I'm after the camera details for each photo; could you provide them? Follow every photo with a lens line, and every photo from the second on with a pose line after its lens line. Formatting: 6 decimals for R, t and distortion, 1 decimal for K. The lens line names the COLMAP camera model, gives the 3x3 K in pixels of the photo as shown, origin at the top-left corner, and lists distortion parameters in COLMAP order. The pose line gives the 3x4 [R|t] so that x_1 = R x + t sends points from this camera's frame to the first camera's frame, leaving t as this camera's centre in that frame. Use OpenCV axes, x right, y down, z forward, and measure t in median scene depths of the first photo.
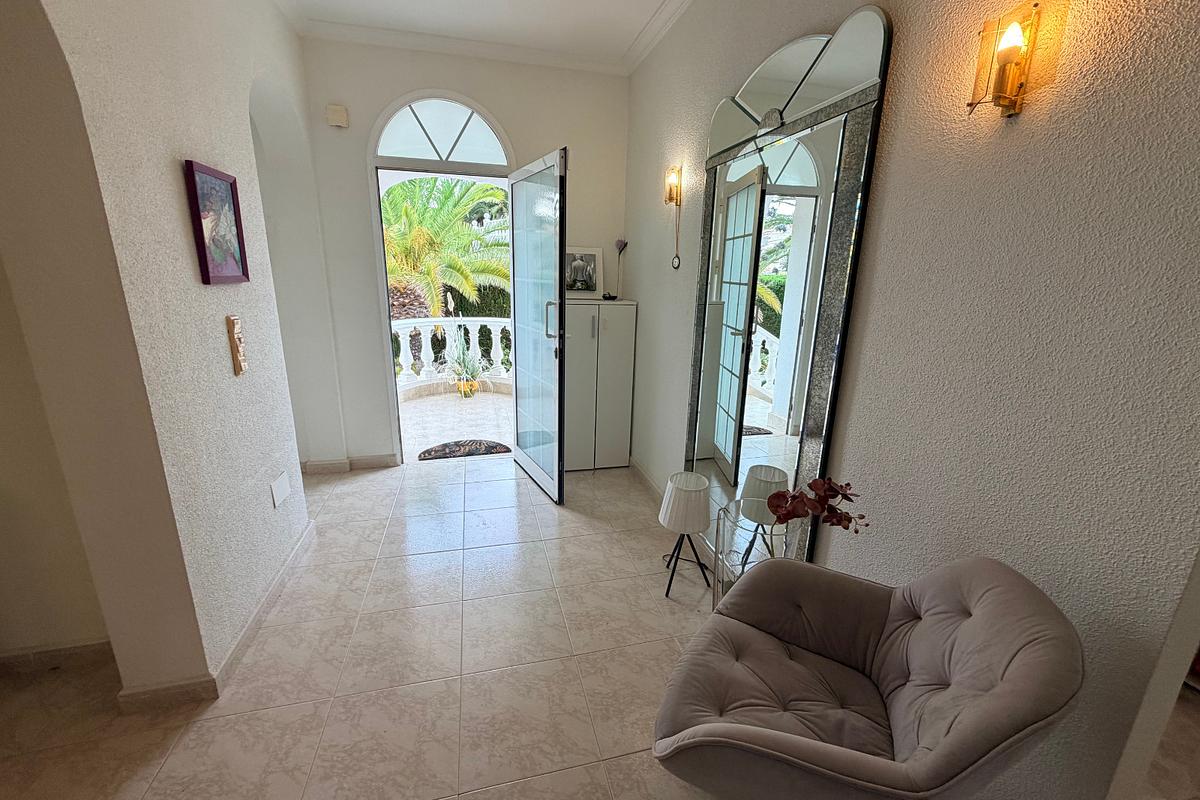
lens RADIAL K [[480.2, 0, 597.6], [0, 480.2, 399.1], [0, 0, 1]] dist [0.001345, -0.000088]
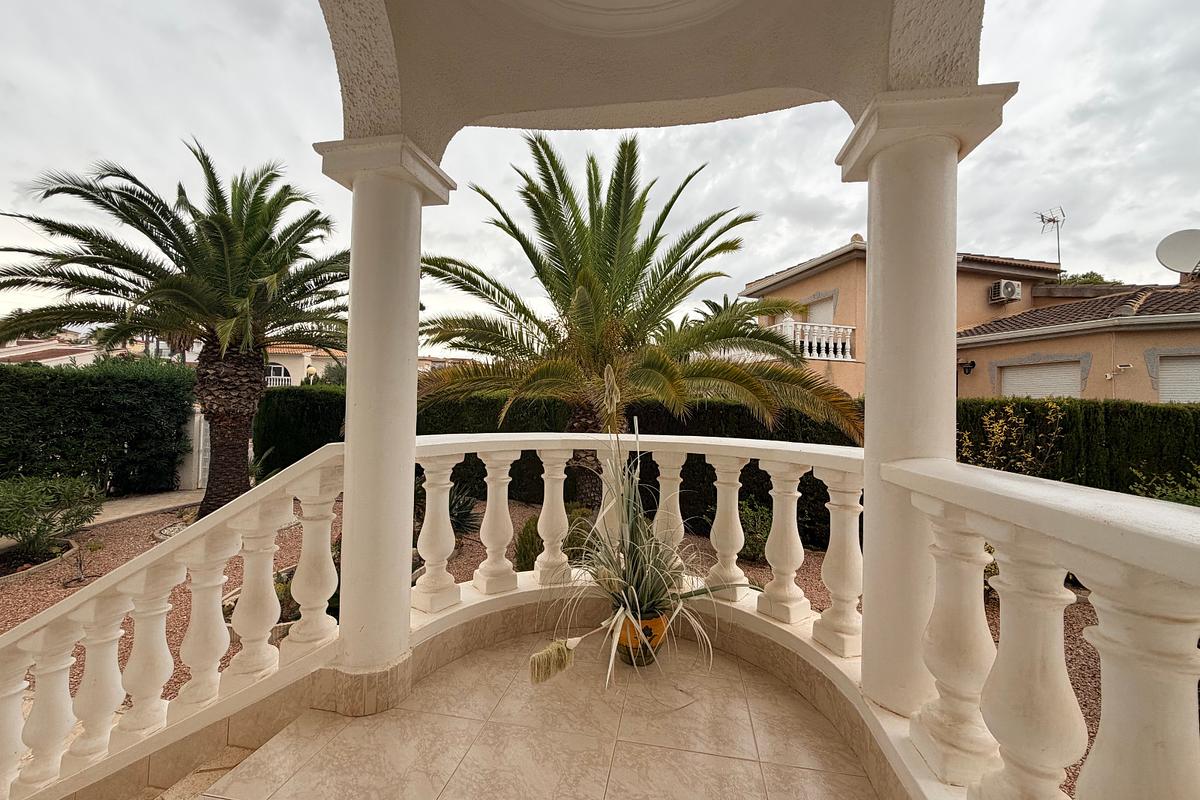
lens RADIAL K [[480.2, 0, 597.6], [0, 480.2, 399.1], [0, 0, 1]] dist [0.001345, -0.000088]
pose [[0.906088, -0.011942, -0.422921, -0.144909], [-0.108015, 0.959947, -0.258522, -0.089850], [0.409070, 0.279926, 0.868507, 0.620416]]
